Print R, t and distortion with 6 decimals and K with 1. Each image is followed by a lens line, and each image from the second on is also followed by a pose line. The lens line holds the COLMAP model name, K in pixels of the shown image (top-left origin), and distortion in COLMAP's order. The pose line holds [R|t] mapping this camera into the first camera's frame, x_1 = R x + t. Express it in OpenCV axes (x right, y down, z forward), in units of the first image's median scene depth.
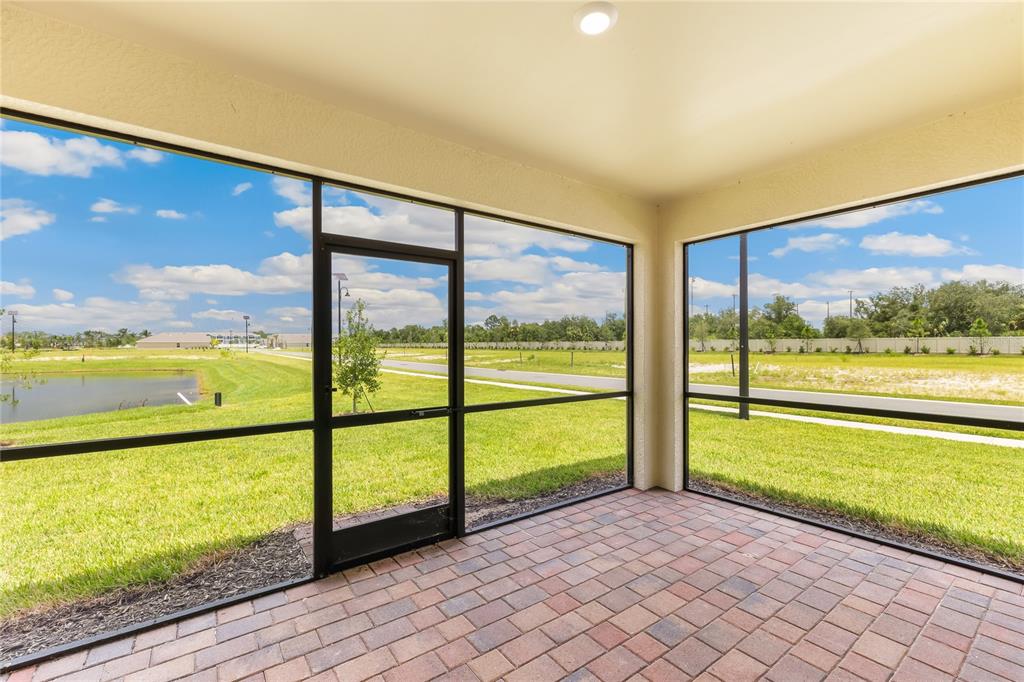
lens RADIAL K [[430.6, 0, 513.2], [0, 430.6, 344.4], [0, 0, 1]] dist [0.001249, 0.000331]
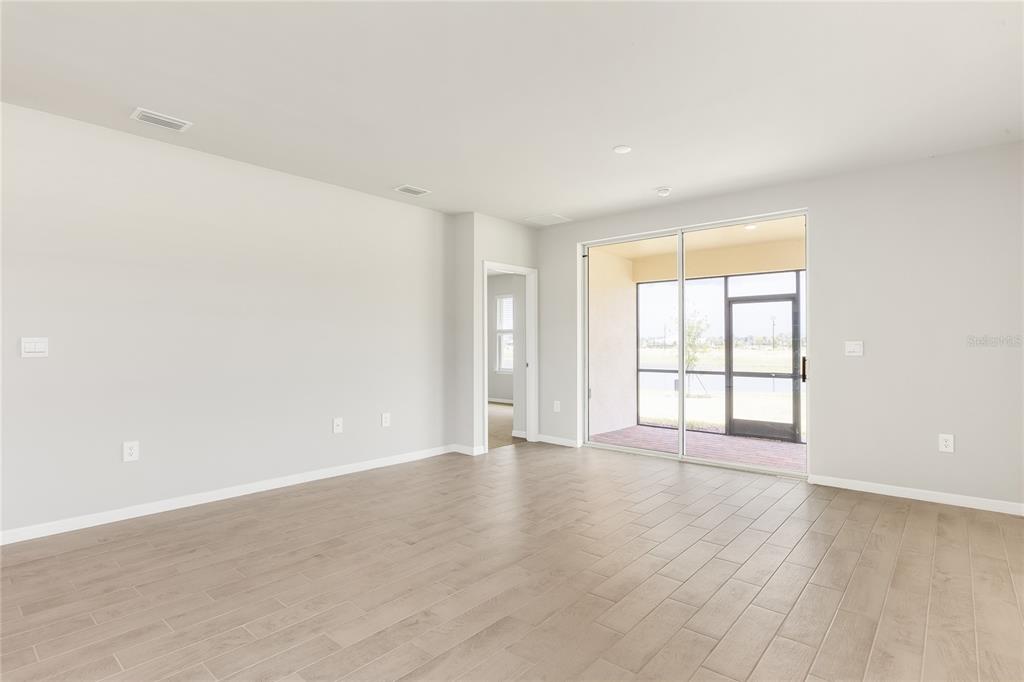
lens RADIAL K [[511.1, 0, 512.2], [0, 511.1, 338.9], [0, 0, 1]] dist [-0.012667, 0.000710]
pose [[0.214818, -0.010295, -0.976600, 2.166862], [0.000870, 0.999946, -0.010350, 0.011760], [0.976654, 0.001374, 0.214815, -0.857435]]
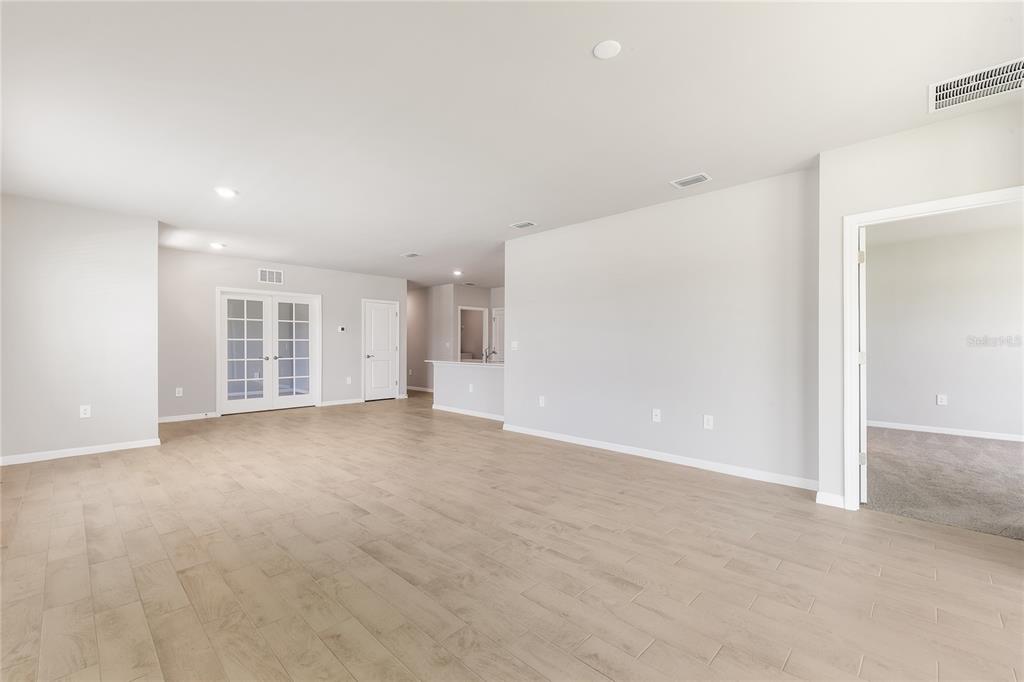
lens RADIAL K [[430.6, 0, 511.8], [0, 430.6, 342.6], [0, 0, 1]] dist [0.001249, 0.000331]
pose [[-0.986218, -0.000600, -0.165451, 1.139187], [0.000601, 0.999974, -0.007211, 0.017643], [0.165451, -0.007211, -0.986192, 0.531232]]
